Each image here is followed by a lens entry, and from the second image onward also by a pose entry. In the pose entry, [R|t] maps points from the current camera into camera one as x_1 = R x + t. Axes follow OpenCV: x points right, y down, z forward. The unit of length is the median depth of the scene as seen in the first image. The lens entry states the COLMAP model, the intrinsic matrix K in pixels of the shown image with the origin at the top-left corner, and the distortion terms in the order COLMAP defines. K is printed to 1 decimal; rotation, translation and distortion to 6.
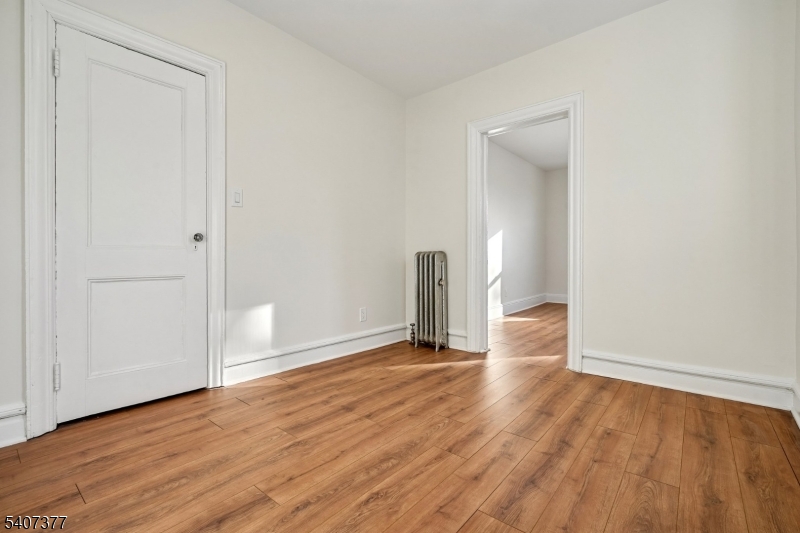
lens RADIAL K [[359.9, 0, 395.1], [0, 359.9, 270.9], [0, 0, 1]] dist [-0.005299, 0.000630]
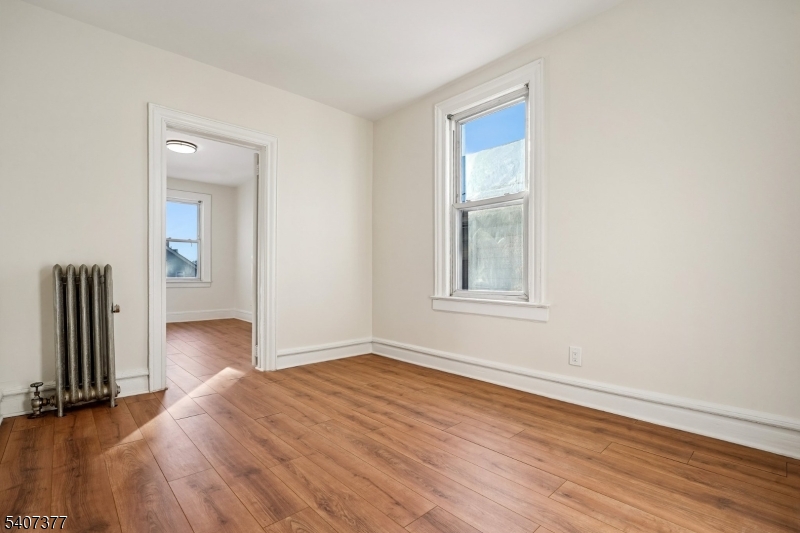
lens RADIAL K [[359.9, 0, 395.1], [0, 359.9, 270.9], [0, 0, 1]] dist [-0.005299, 0.000630]
pose [[0.139985, 0.013813, 0.990057, -0.934690], [0.029079, 0.999414, -0.018055, -0.027072], [-0.989727, 0.031318, 0.139501, 0.624935]]
